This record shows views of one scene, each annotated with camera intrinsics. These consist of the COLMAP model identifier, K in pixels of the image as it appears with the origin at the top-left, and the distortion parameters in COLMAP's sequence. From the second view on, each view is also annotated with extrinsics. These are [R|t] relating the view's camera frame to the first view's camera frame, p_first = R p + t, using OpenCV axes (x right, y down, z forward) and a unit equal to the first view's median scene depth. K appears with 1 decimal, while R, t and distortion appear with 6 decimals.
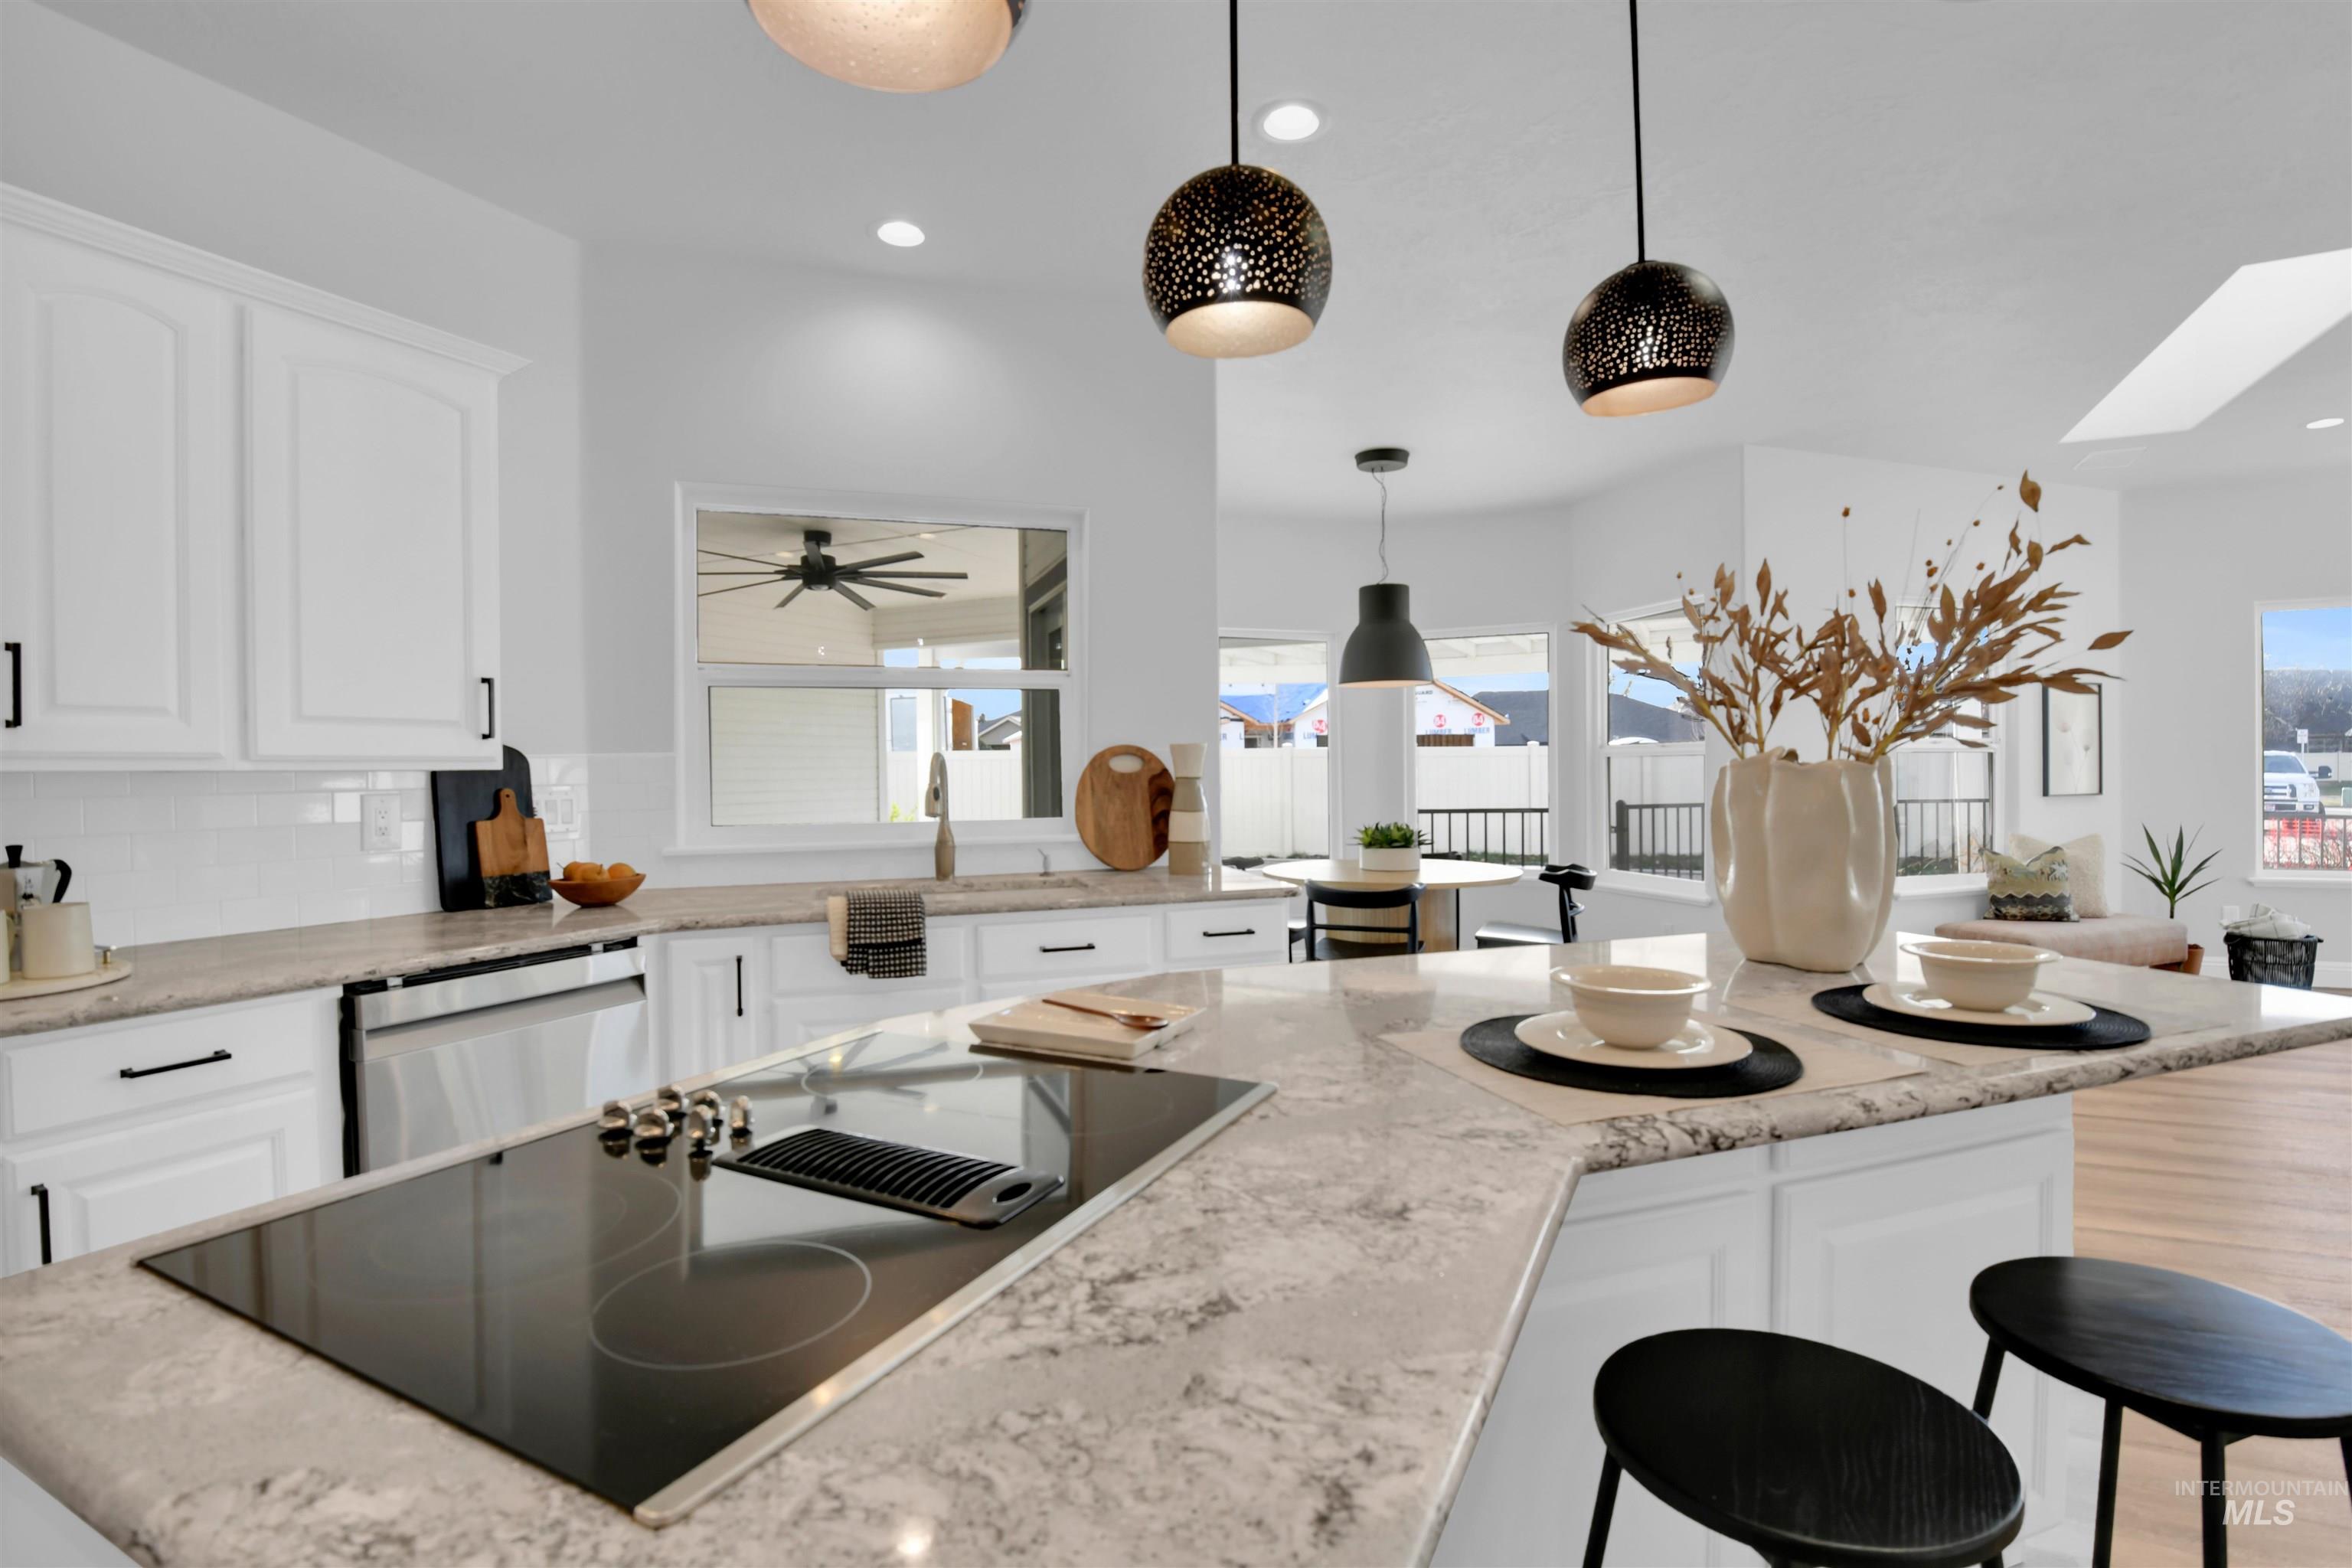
lens RADIAL K [[1050.1, 0, 1124.3], [0, 1050.1, 772.9], [0, 0, 1]] dist [-0.018656, -0.000236]
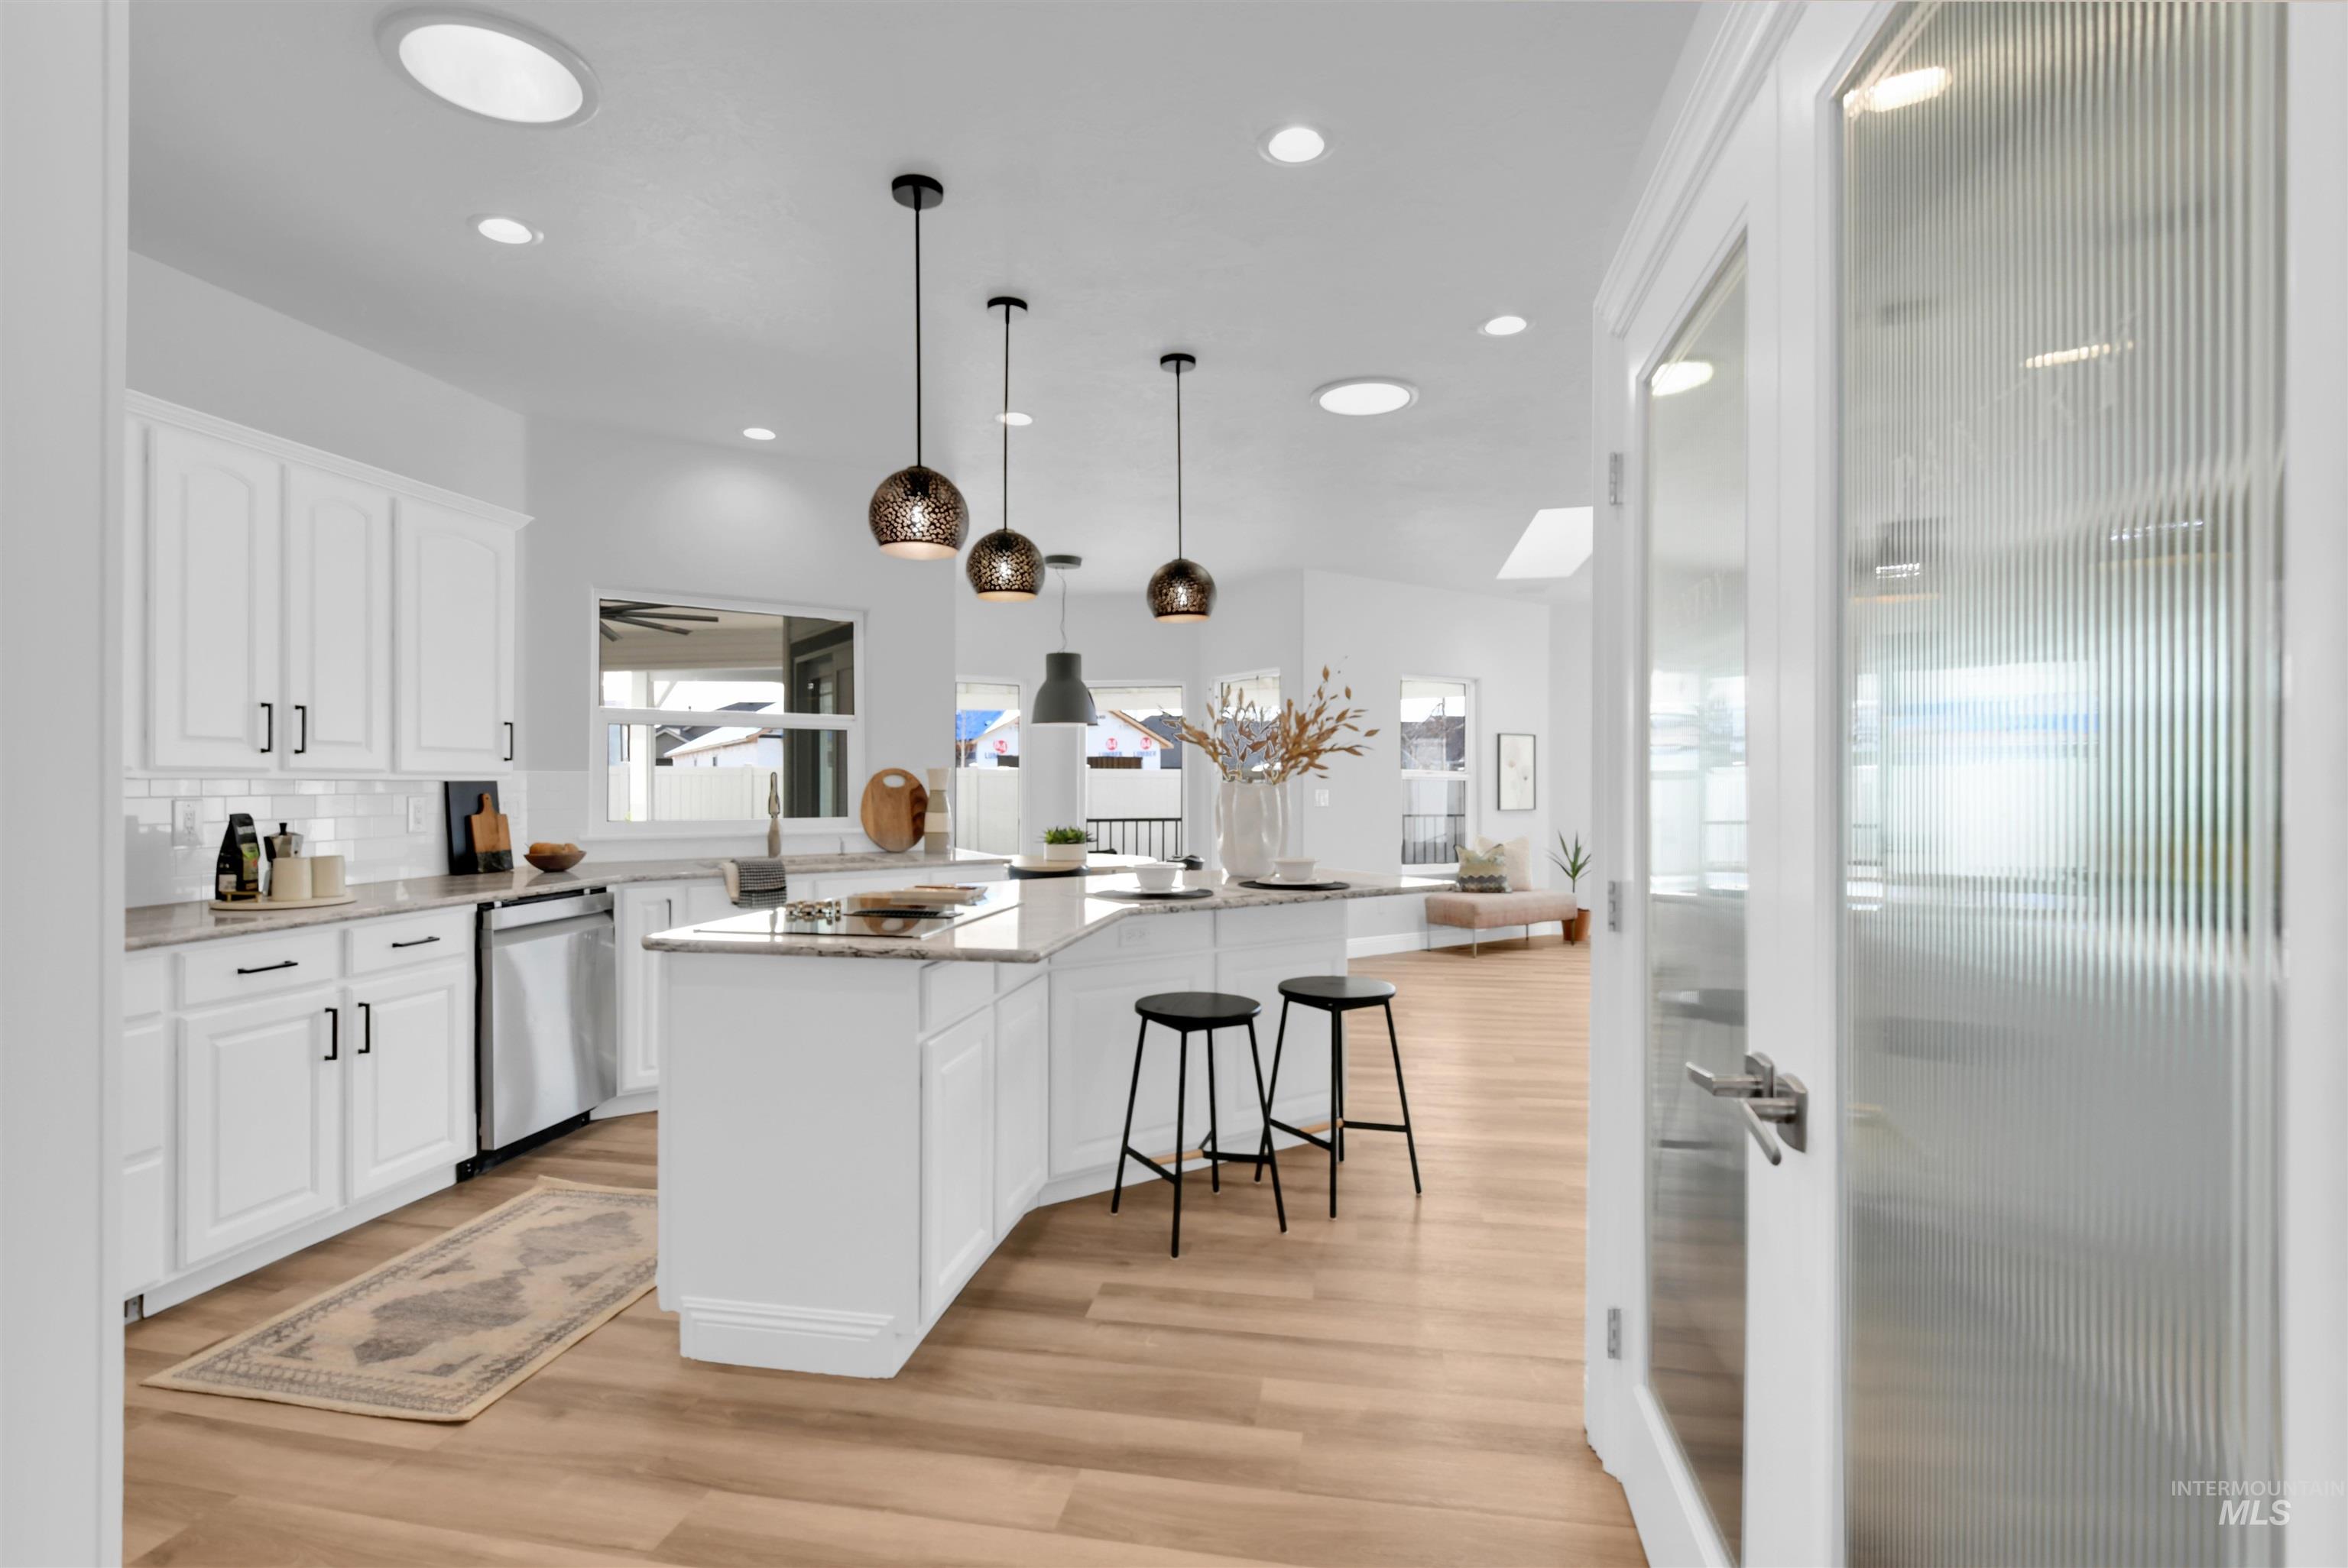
lens RADIAL K [[1134.2, 0, 1169.4], [0, 1134.2, 785.4], [0, 0, 1]] dist [0.023032, 0.000145]
pose [[0.942981, 0.010289, 0.332687, -0.168282], [-0.008122, 0.999936, -0.007902, 0.006918], [-0.332747, 0.004750, 0.943004, -0.658790]]
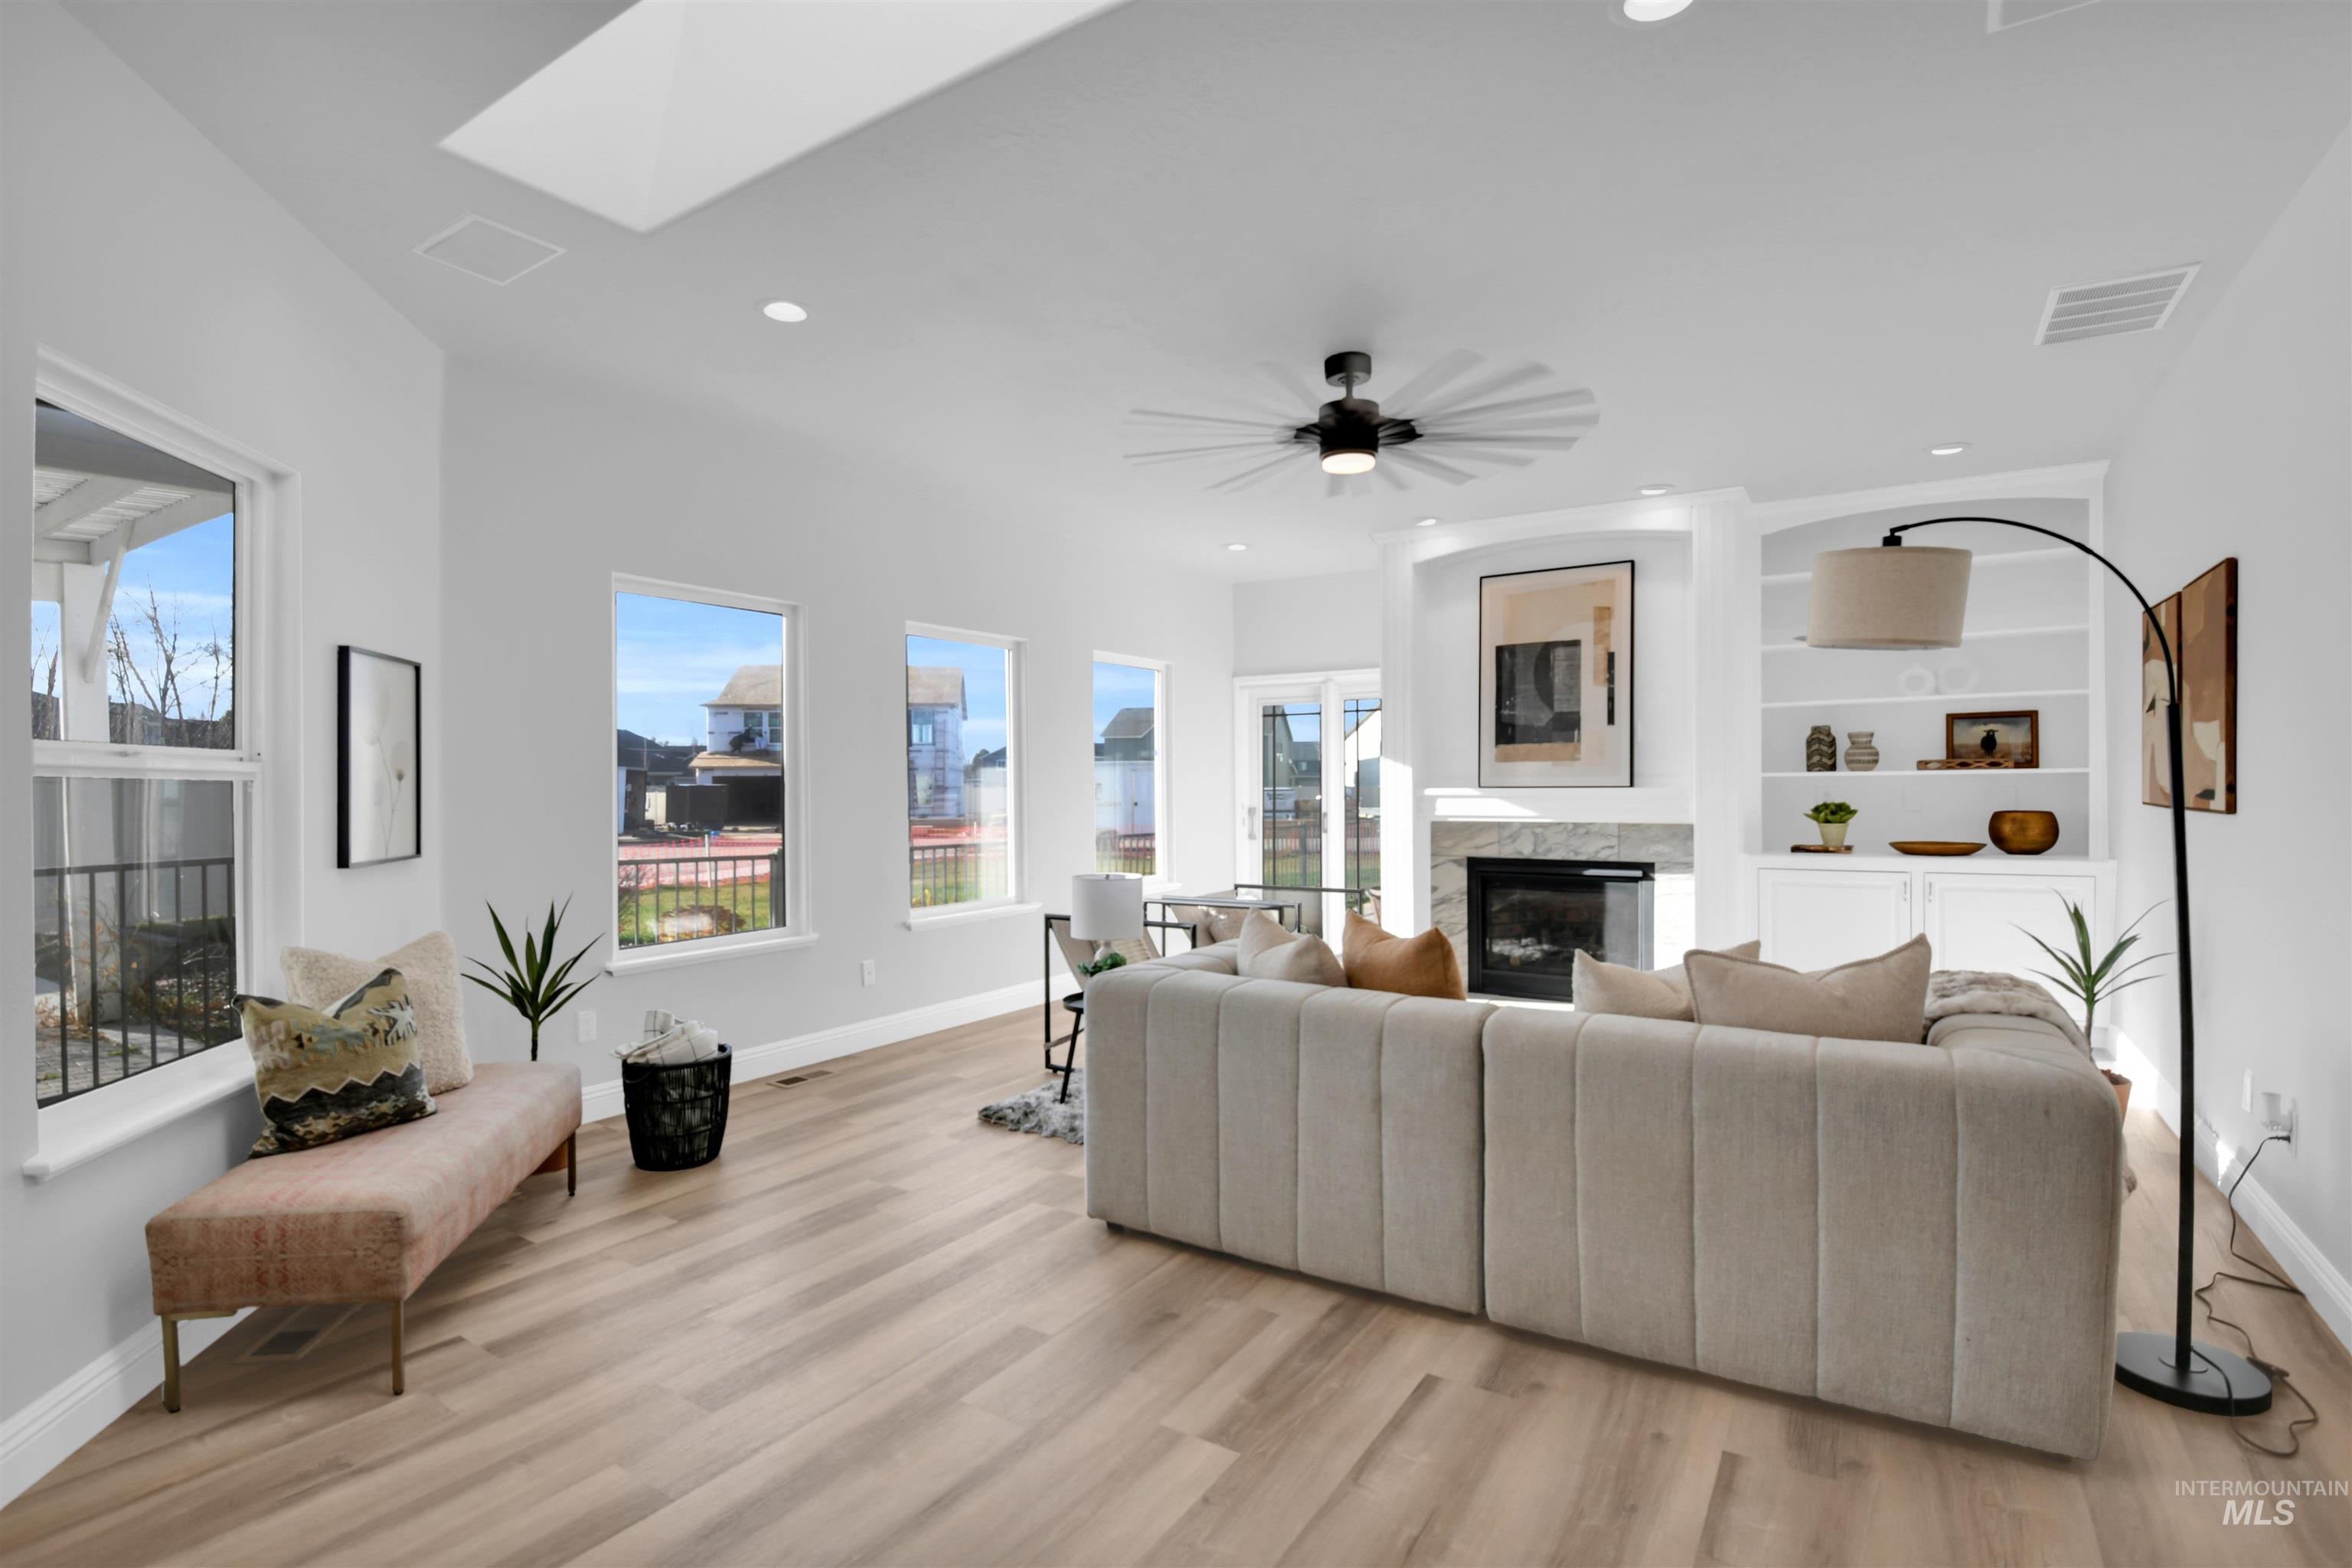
lens RADIAL K [[1103.8, 0, 1171.6], [0, 1103.8, 783.5], [0, 0, 1]] dist [-0.005120, -0.000942]
pose [[0.073342, 0.005627, 0.997291, 0.637110], [0.005901, 0.999964, -0.006076, -0.024314], [-0.997289, 0.006330, 0.073307, 0.941472]]
